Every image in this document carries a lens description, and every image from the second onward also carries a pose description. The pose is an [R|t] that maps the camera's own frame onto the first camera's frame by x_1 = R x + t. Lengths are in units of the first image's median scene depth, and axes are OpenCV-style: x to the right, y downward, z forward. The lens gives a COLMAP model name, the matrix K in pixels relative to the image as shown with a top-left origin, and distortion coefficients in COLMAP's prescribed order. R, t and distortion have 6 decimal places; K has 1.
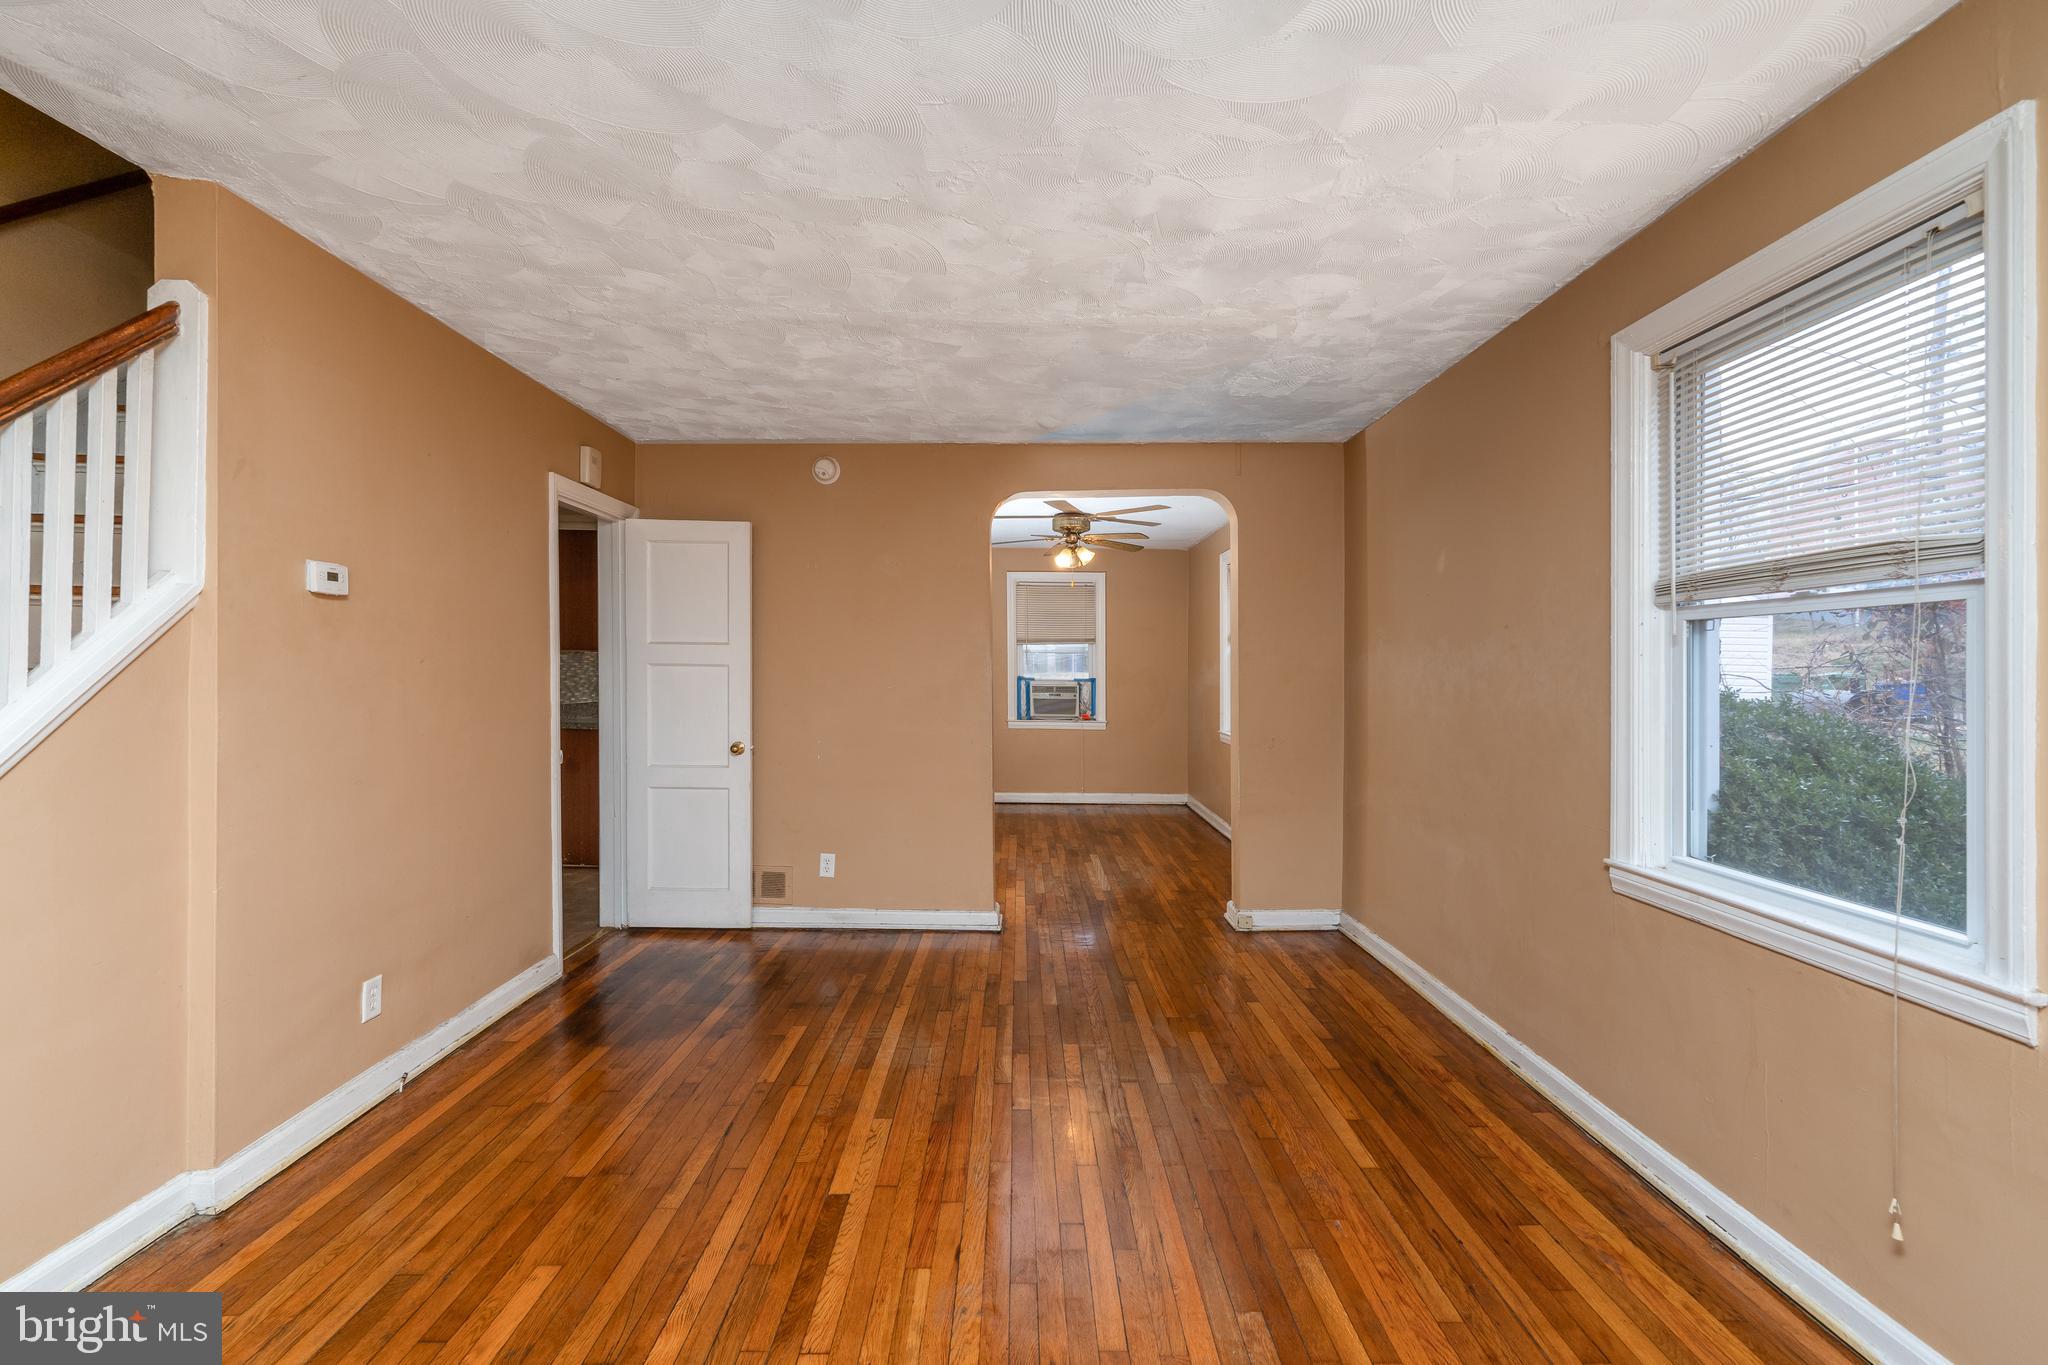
lens RADIAL K [[844.7, 0, 1025.1], [0, 844.7, 667.0], [0, 0, 1]] dist [0.002069, -0.001009]
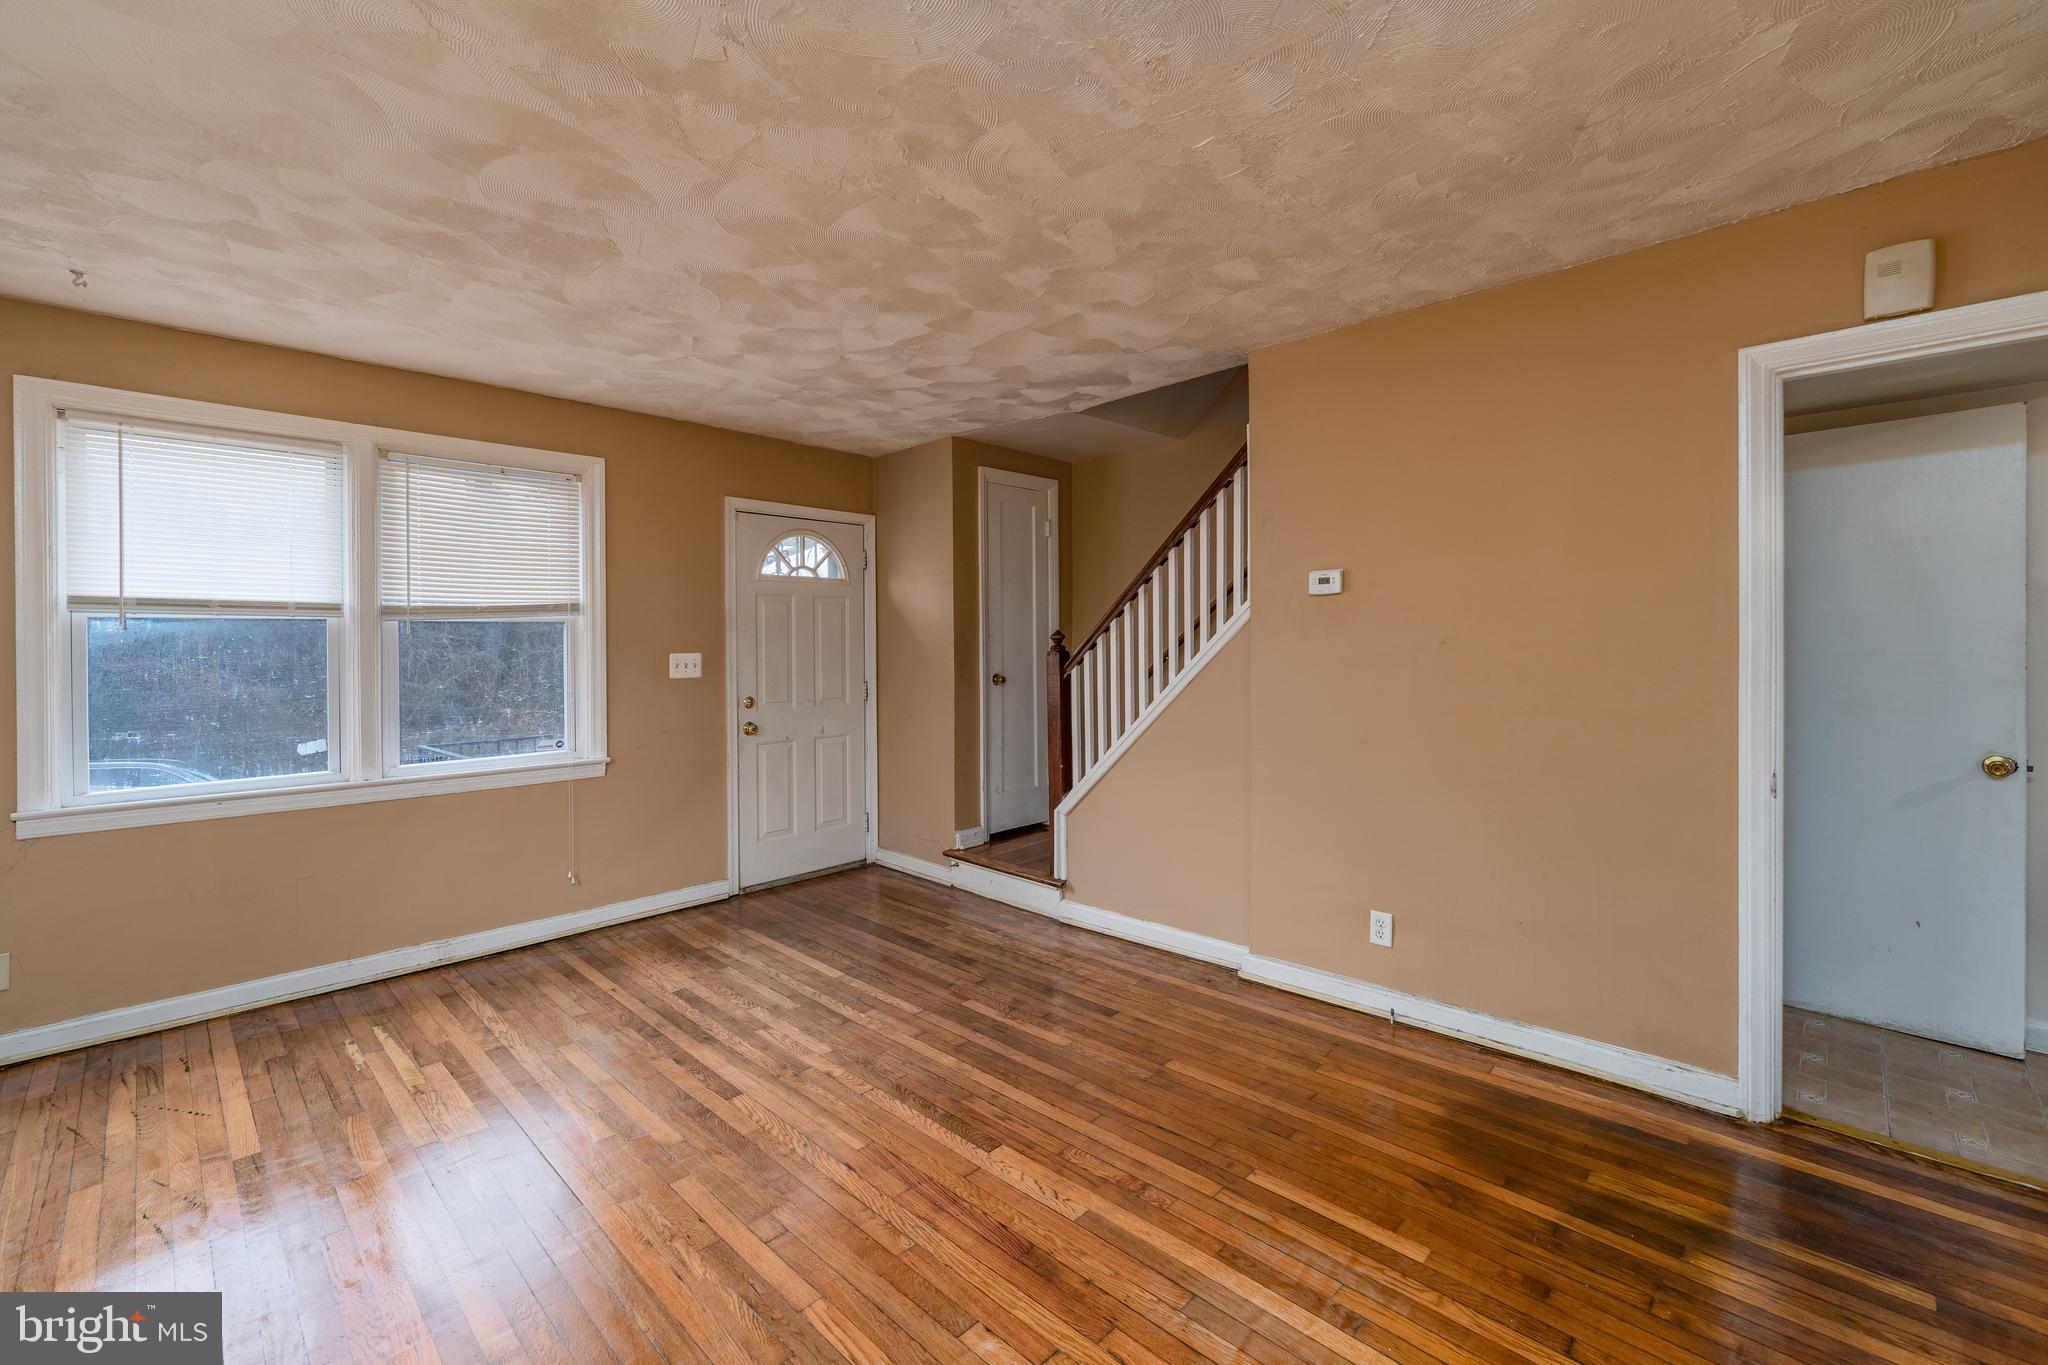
lens RADIAL K [[844.7, 0, 1023.8], [0, 844.7, 658.1], [0, 0, 1]] dist [0.002069, -0.001009]
pose [[-0.699034, 0.010248, -0.715015, 0.317606], [0.008850, 0.999945, 0.005680, 0.001543], [0.715034, -0.002358, -0.699086, 1.105634]]
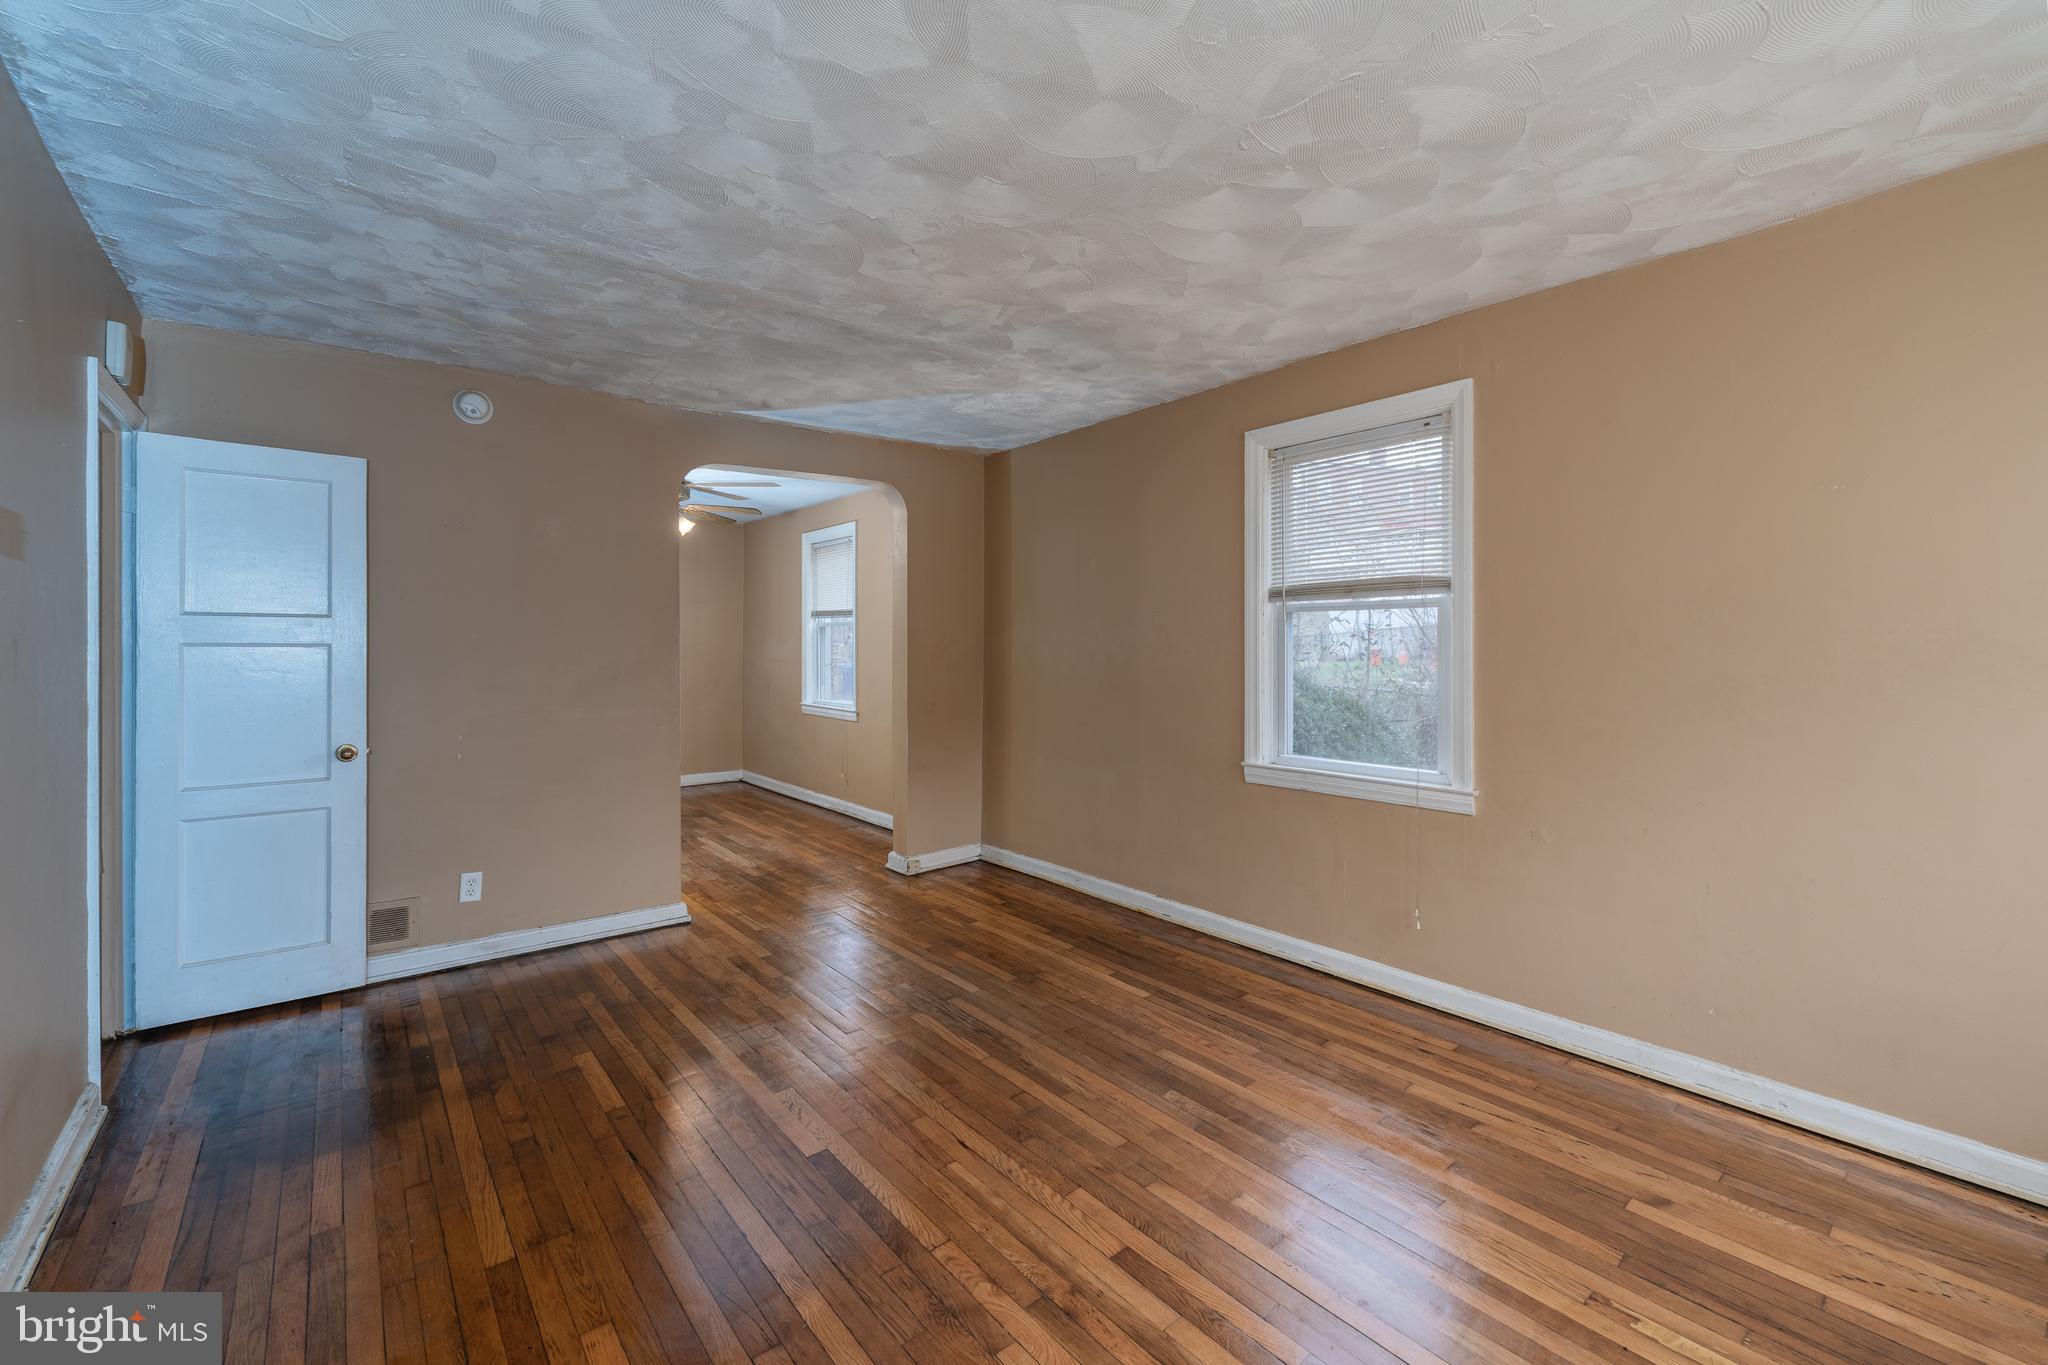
lens RADIAL K [[844.7, 0, 1040.8], [0, 844.7, 644.1], [0, 0, 1]] dist [0.002069, -0.001009]
pose [[0.772178, -0.007534, 0.635362, -0.414309], [0.005787, 0.999972, 0.004824, -0.003368], [-0.635380, -0.000049, 0.772200, 0.014147]]
